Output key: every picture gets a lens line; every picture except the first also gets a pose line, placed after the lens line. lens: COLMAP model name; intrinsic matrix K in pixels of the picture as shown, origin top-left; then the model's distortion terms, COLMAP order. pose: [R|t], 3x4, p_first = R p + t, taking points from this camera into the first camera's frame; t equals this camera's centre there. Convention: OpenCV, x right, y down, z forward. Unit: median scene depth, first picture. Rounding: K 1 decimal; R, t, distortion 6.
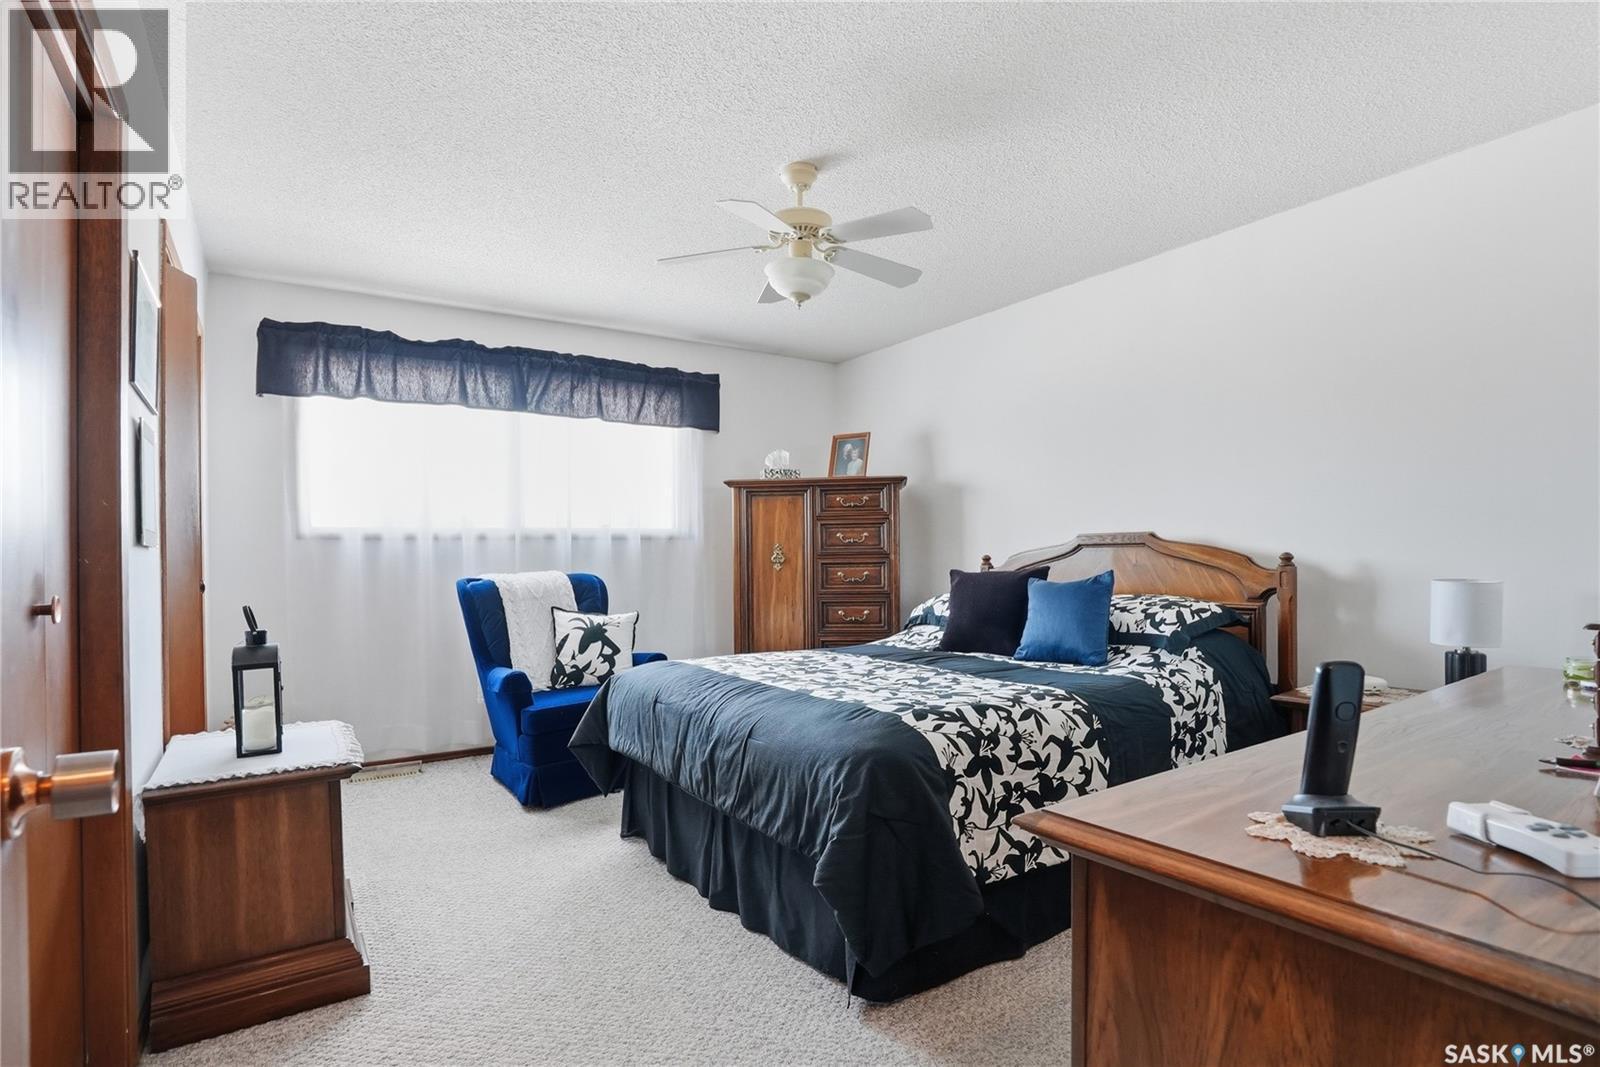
lens RADIAL K [[765.7, 0, 796.1], [0, 765.7, 553.5], [0, 0, 1]] dist [-0.052600, -0.000049]
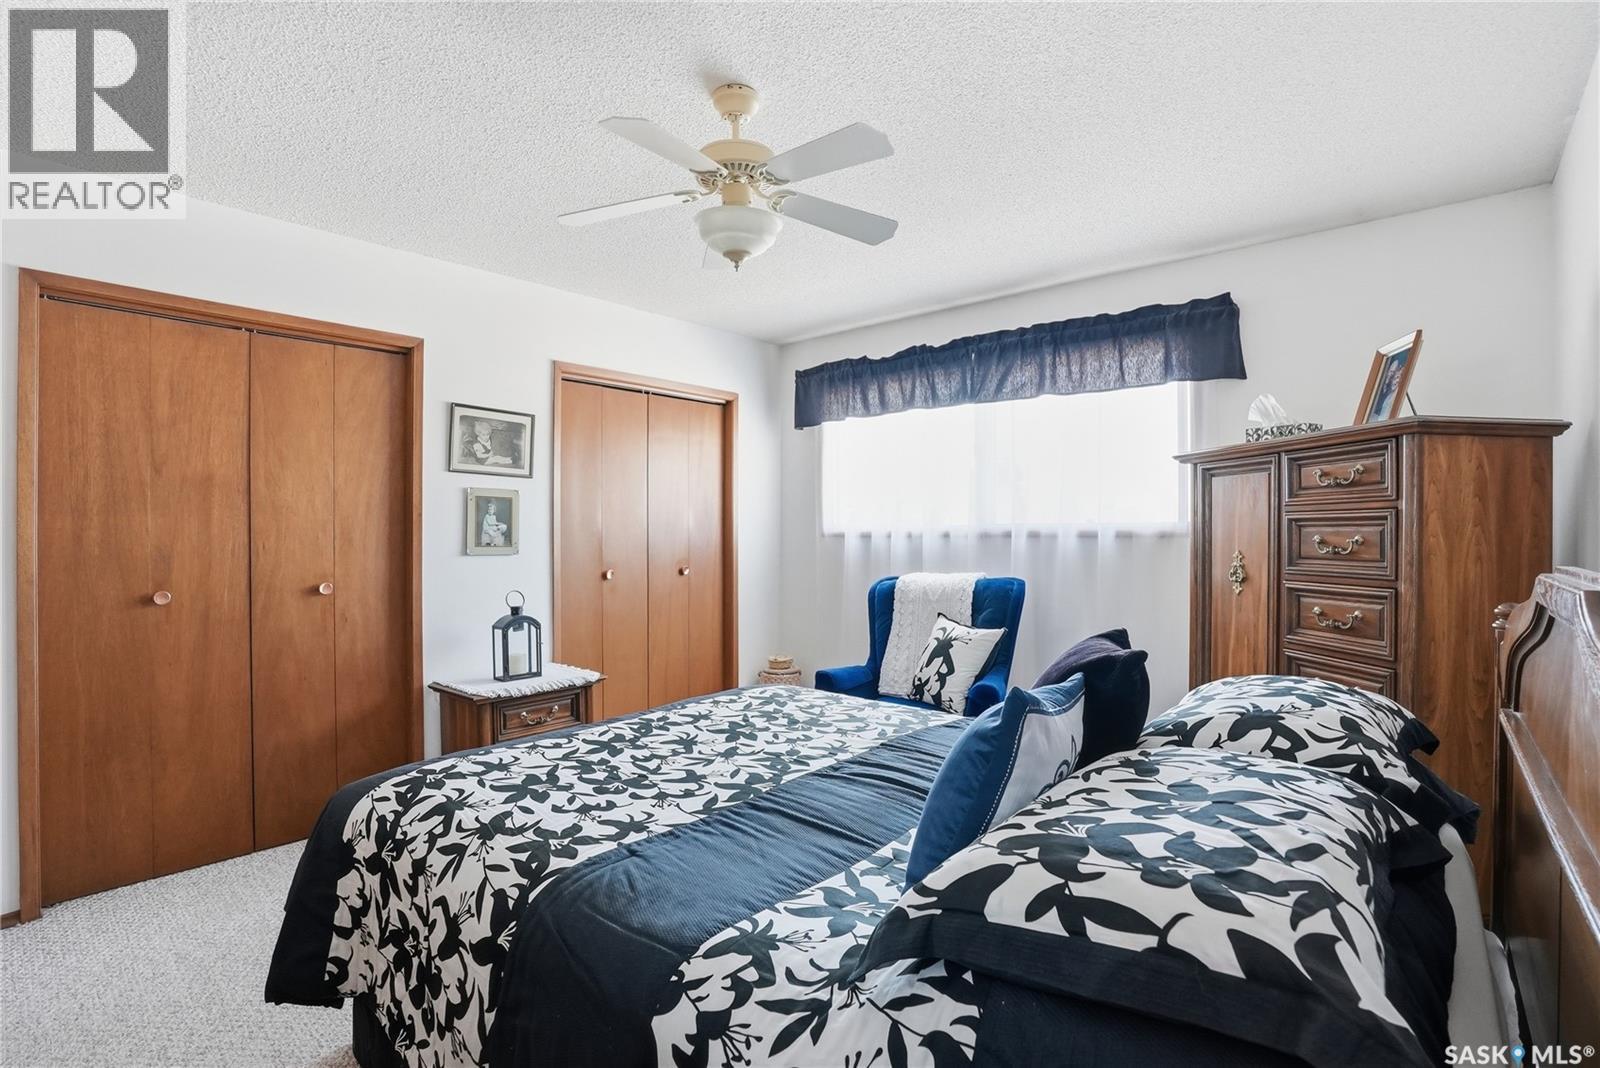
lens RADIAL K [[754.4, 0, 797.5], [0, 754.4, 523.5], [0, 0, 1]] dist [-0.050418, 0.000036]
pose [[0.268868, 0.002758, -0.963173, 0.502999], [-0.001925, 0.999995, 0.002326, -0.039604], [0.963175, 0.001229, 0.268872, 0.552666]]
